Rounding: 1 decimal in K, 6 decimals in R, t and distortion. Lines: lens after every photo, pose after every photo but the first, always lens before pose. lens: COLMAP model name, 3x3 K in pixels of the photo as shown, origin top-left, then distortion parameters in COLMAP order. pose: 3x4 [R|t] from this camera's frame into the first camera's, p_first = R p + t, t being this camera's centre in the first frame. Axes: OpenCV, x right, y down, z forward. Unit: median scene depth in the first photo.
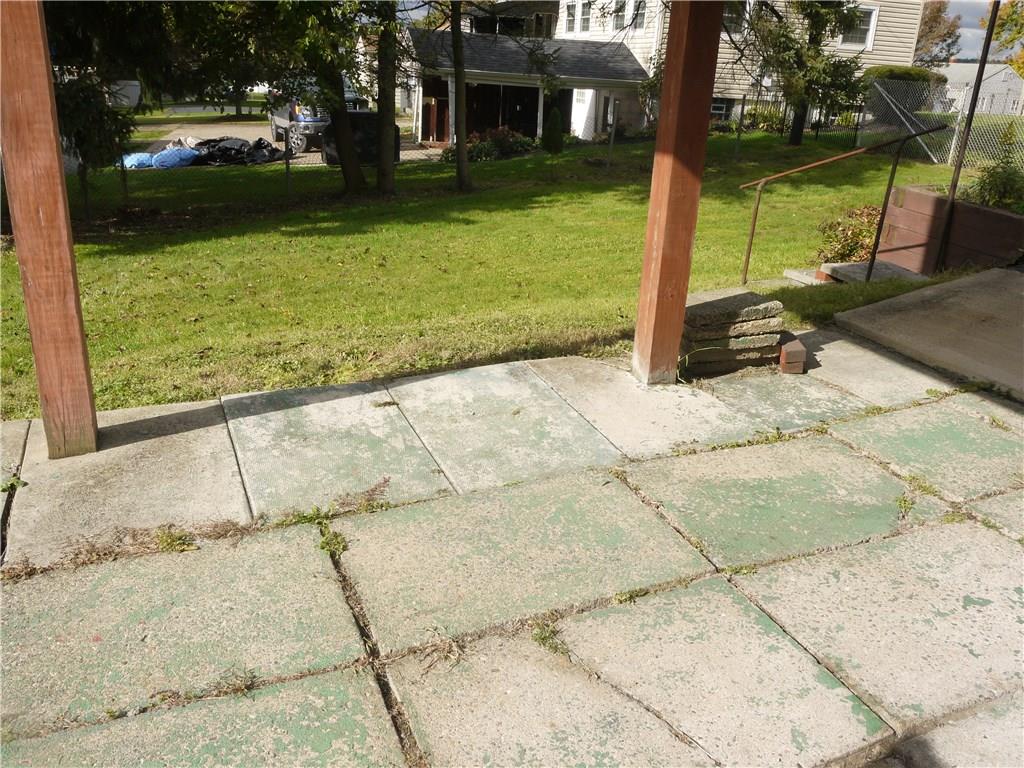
lens RADIAL K [[845.9, 0, 512.0], [0, 845.9, 384.0], [0, 0, 1]] dist [-0.013960, -0.008049]
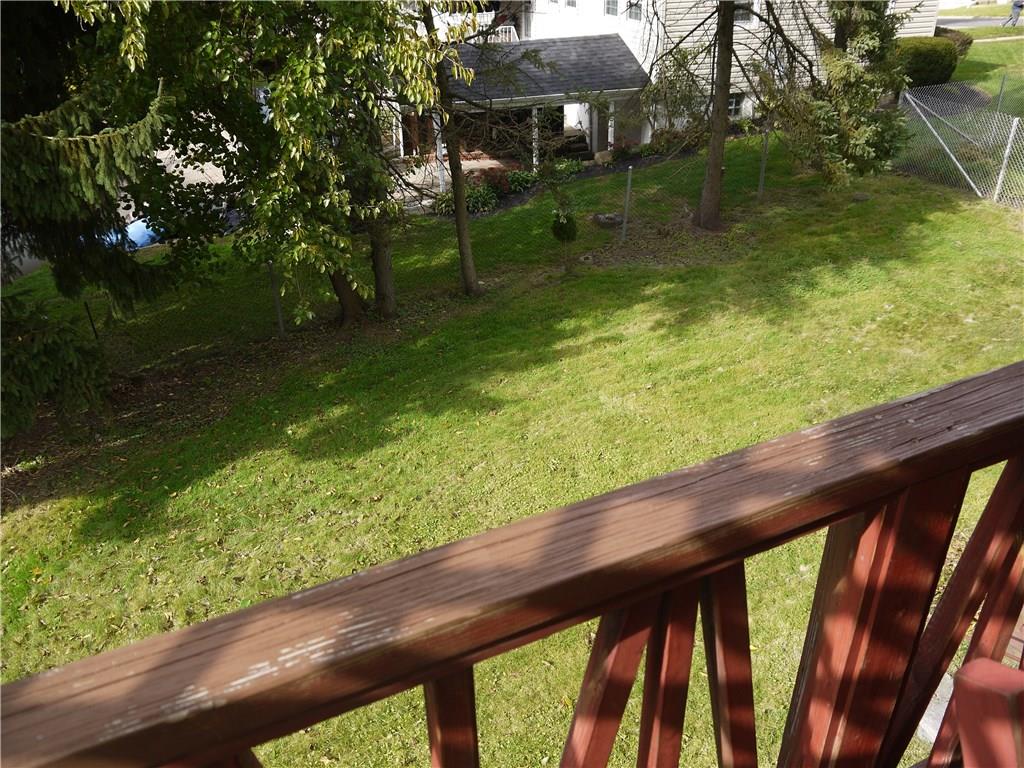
lens RADIAL K [[845.9, 0, 512.0], [0, 845.9, 384.0], [0, 0, 1]] dist [-0.013960, -0.008049]
pose [[0.996428, -0.084086, 0.007829, -0.021038], [0.082159, 0.986678, 0.140416, -0.184536], [-0.019532, -0.139271, 0.990062, 0.062664]]
